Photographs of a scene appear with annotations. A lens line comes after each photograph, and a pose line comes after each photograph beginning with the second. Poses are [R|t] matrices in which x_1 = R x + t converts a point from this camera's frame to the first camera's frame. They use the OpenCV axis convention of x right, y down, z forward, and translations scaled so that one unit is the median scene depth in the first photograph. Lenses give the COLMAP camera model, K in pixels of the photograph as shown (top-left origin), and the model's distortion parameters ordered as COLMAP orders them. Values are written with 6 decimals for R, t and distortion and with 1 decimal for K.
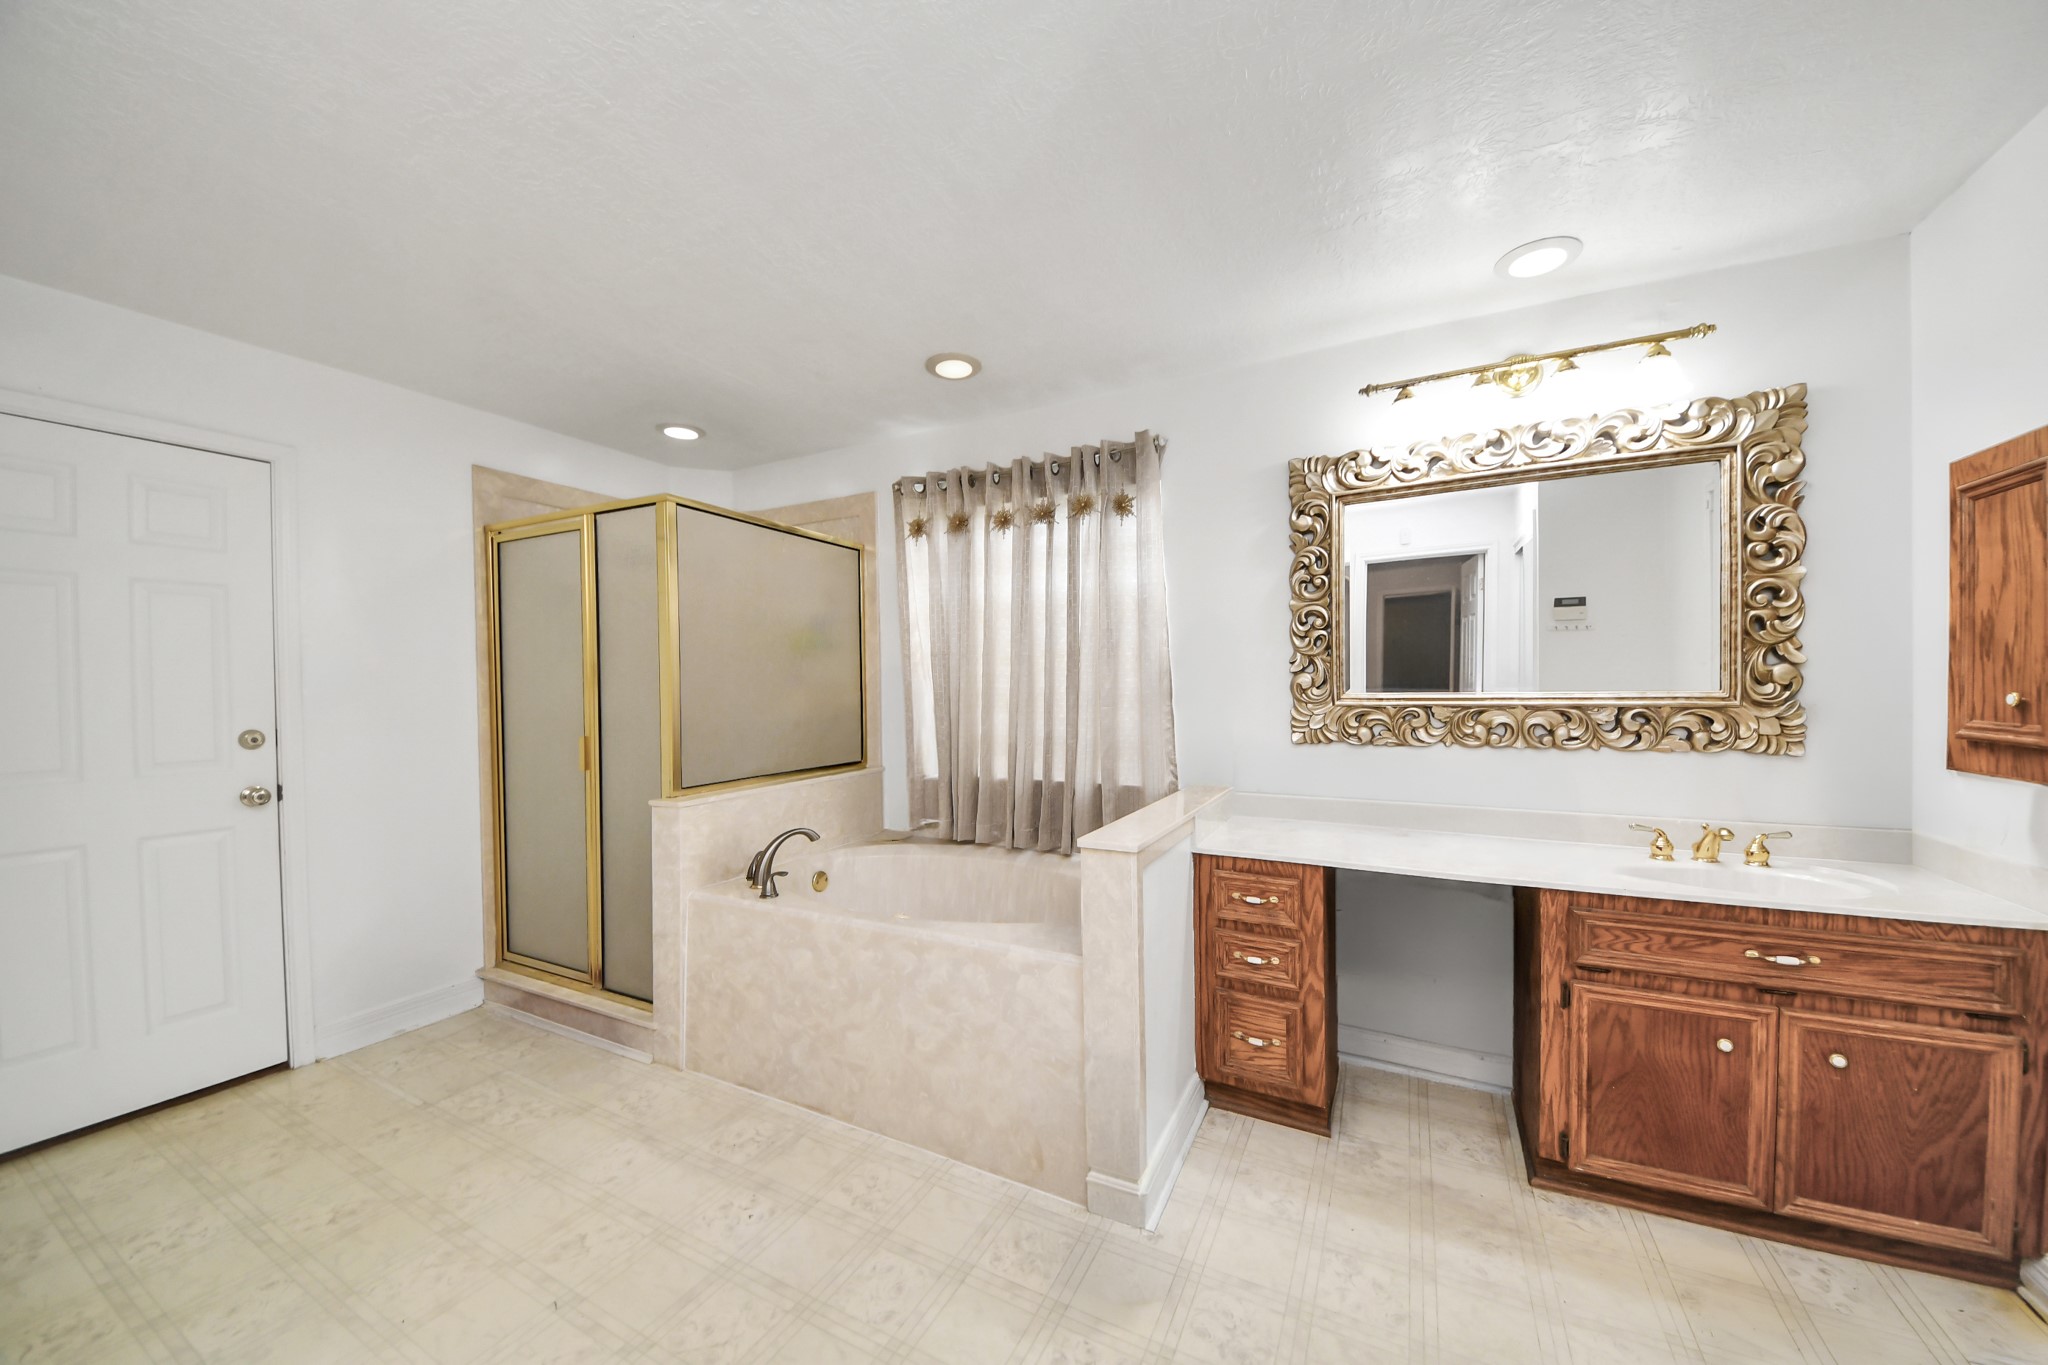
lens RADIAL K [[699.2, 0, 1051.5], [0, 699.2, 703.2], [0, 0, 1]] dist [0.015080, -0.011977]
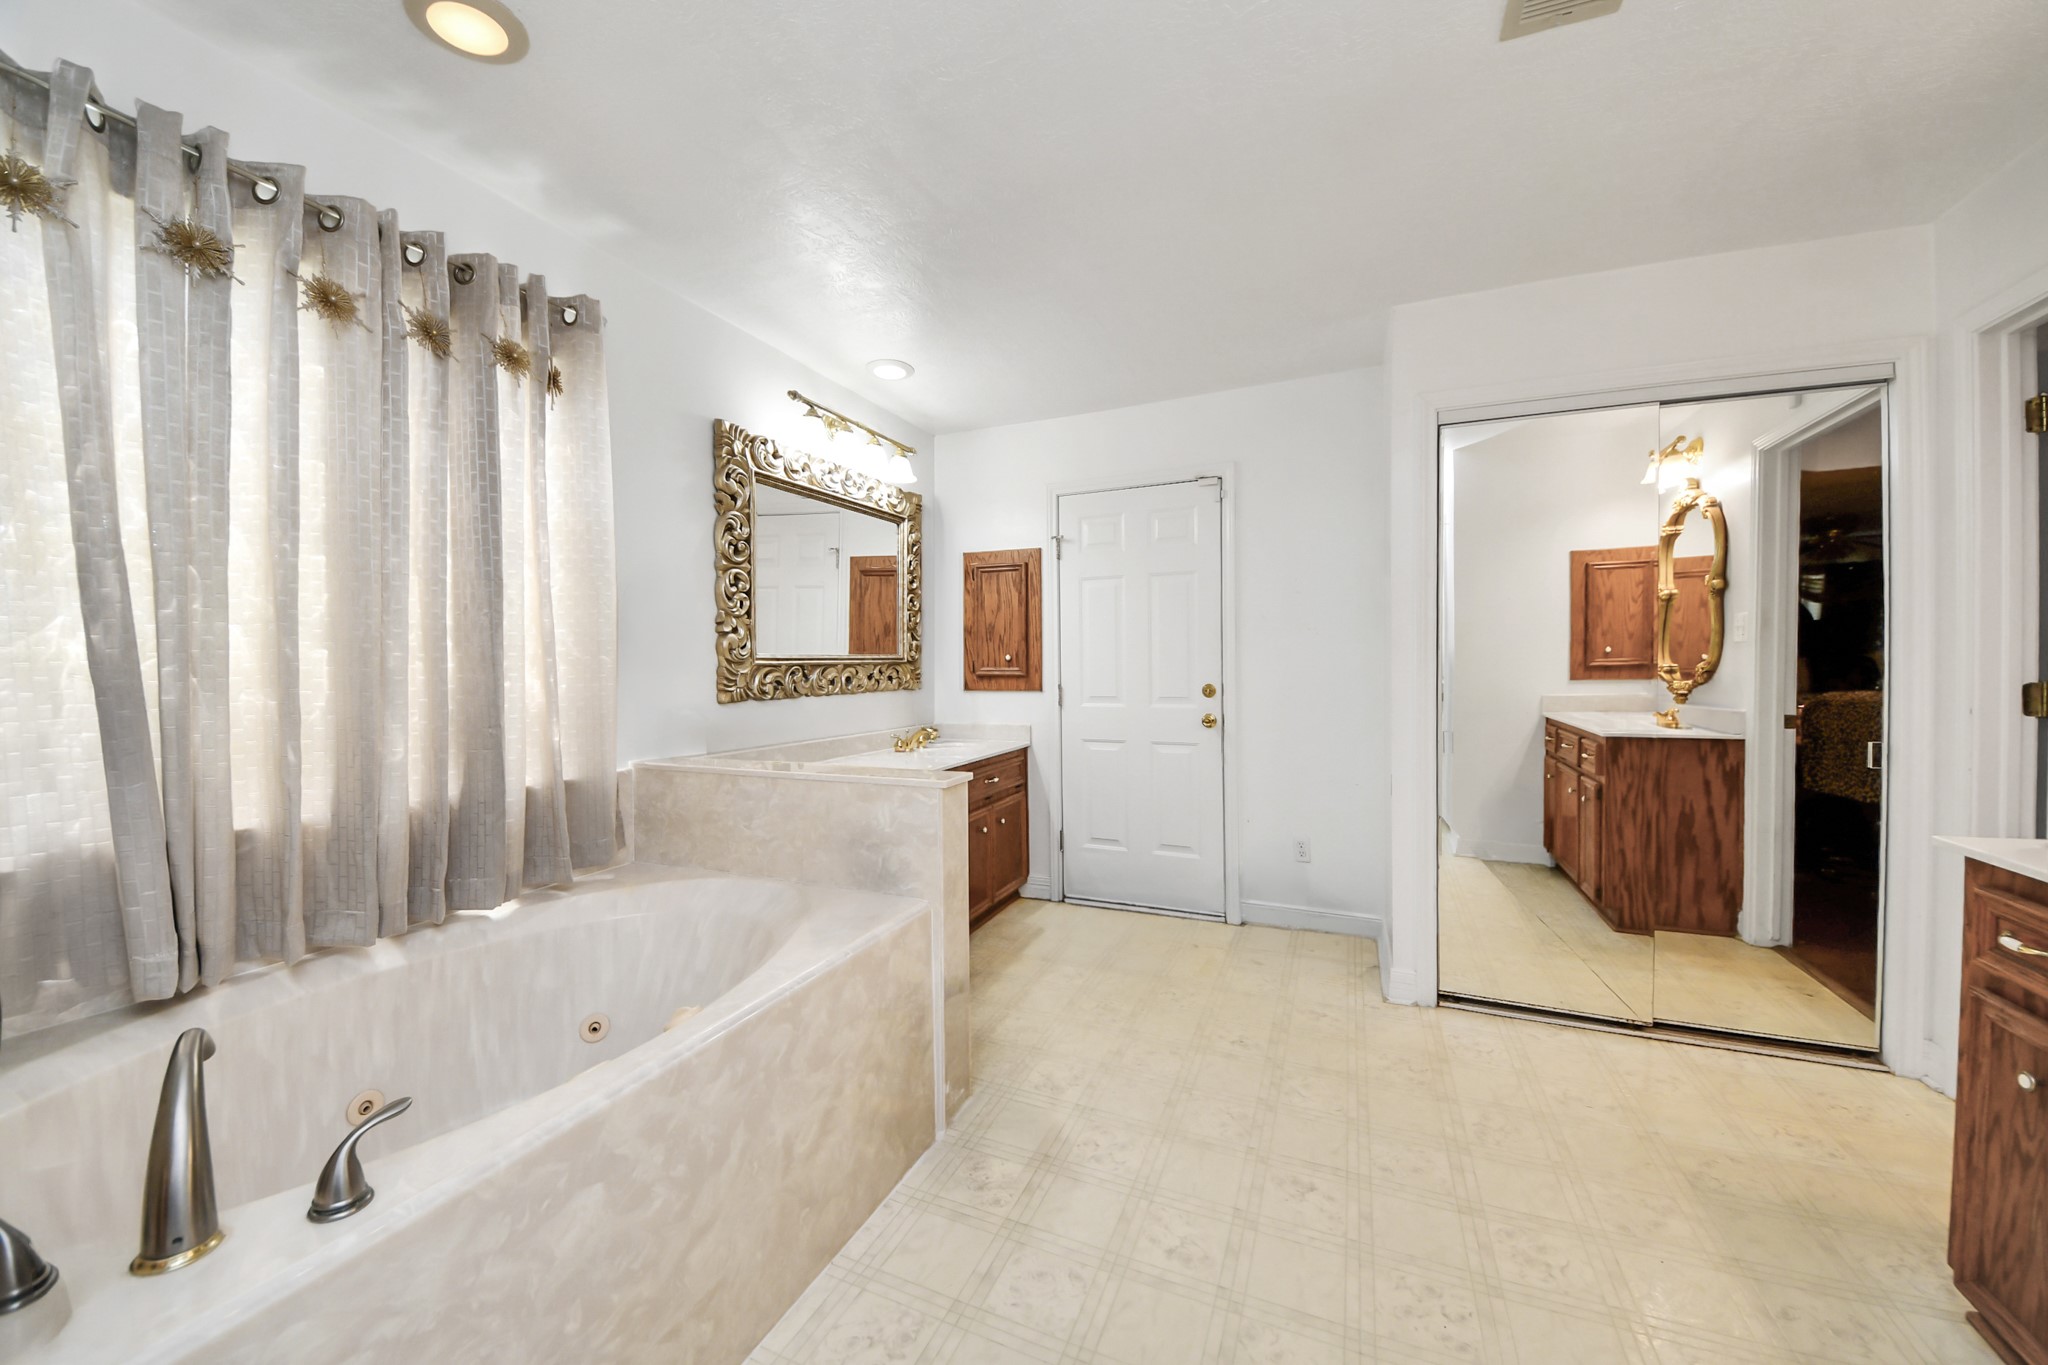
lens RADIAL K [[742.8, 0, 994.8], [0, 742.8, 679.0], [0, 0, 1]] dist [0.012115, -0.010651]
pose [[-0.020589, -0.010785, 0.999730, -0.640627], [0.035451, 0.999305, 0.011510, 0.019775], [-0.999159, 0.035679, -0.020193, 0.565969]]
